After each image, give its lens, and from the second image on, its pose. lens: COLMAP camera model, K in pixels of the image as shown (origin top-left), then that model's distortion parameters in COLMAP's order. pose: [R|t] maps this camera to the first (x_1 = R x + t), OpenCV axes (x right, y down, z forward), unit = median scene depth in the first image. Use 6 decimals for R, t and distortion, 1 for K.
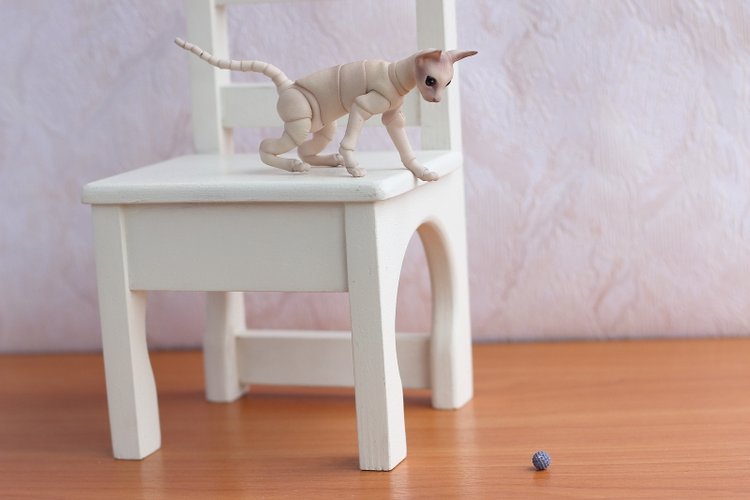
lens RADIAL K [[1898.4, 0, 377.0], [0, 1898.4, 246.2], [0, 0, 1]] dist [-0.166280, 0.000000]
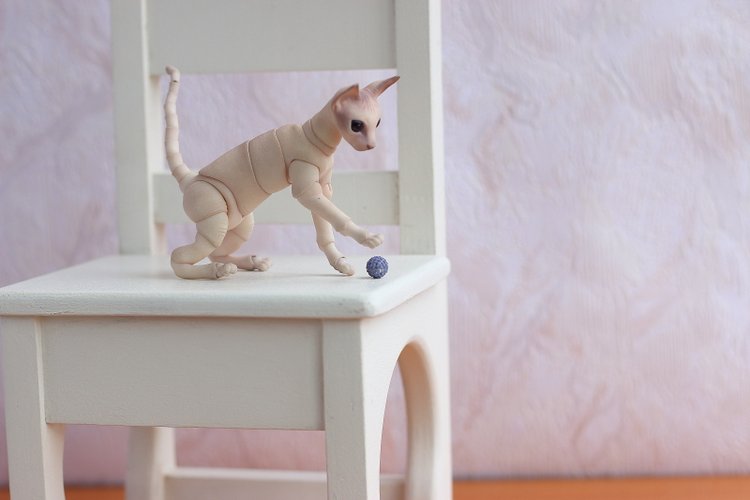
lens RADIAL K [[1898.4, 0, 374.7], [0, 1898.4, 252.2], [0, 0, 1]] dist [-0.166280, 0.000000]
pose [[0.995496, 0.015077, 0.093601, -0.056612], [-0.010512, 0.998739, -0.049083, -0.009615], [-0.094223, 0.047878, 0.994399, 0.156666]]
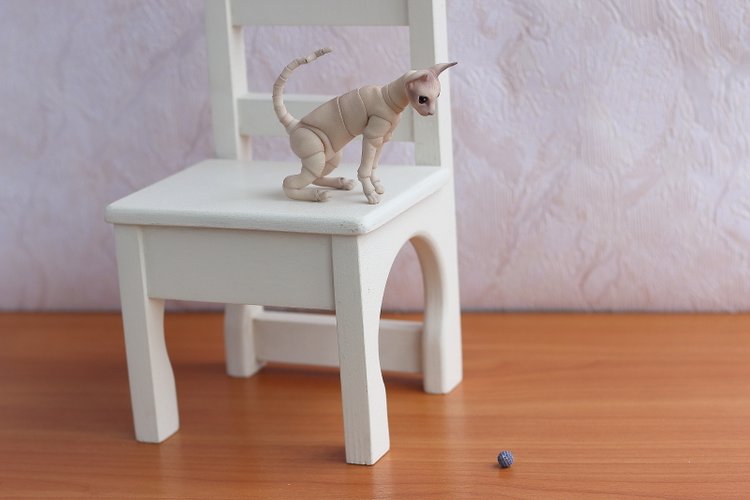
lens RADIAL K [[1898.4, 0, 393.1], [0, 1898.4, 253.7], [0, 0, 1]] dist [-0.166280, 0.000000]
pose [[0.999058, 0.010201, -0.042172, 0.053515], [-0.005322, 0.993440, 0.114230, -0.112320], [0.043061, -0.113898, 0.992559, -0.096150]]
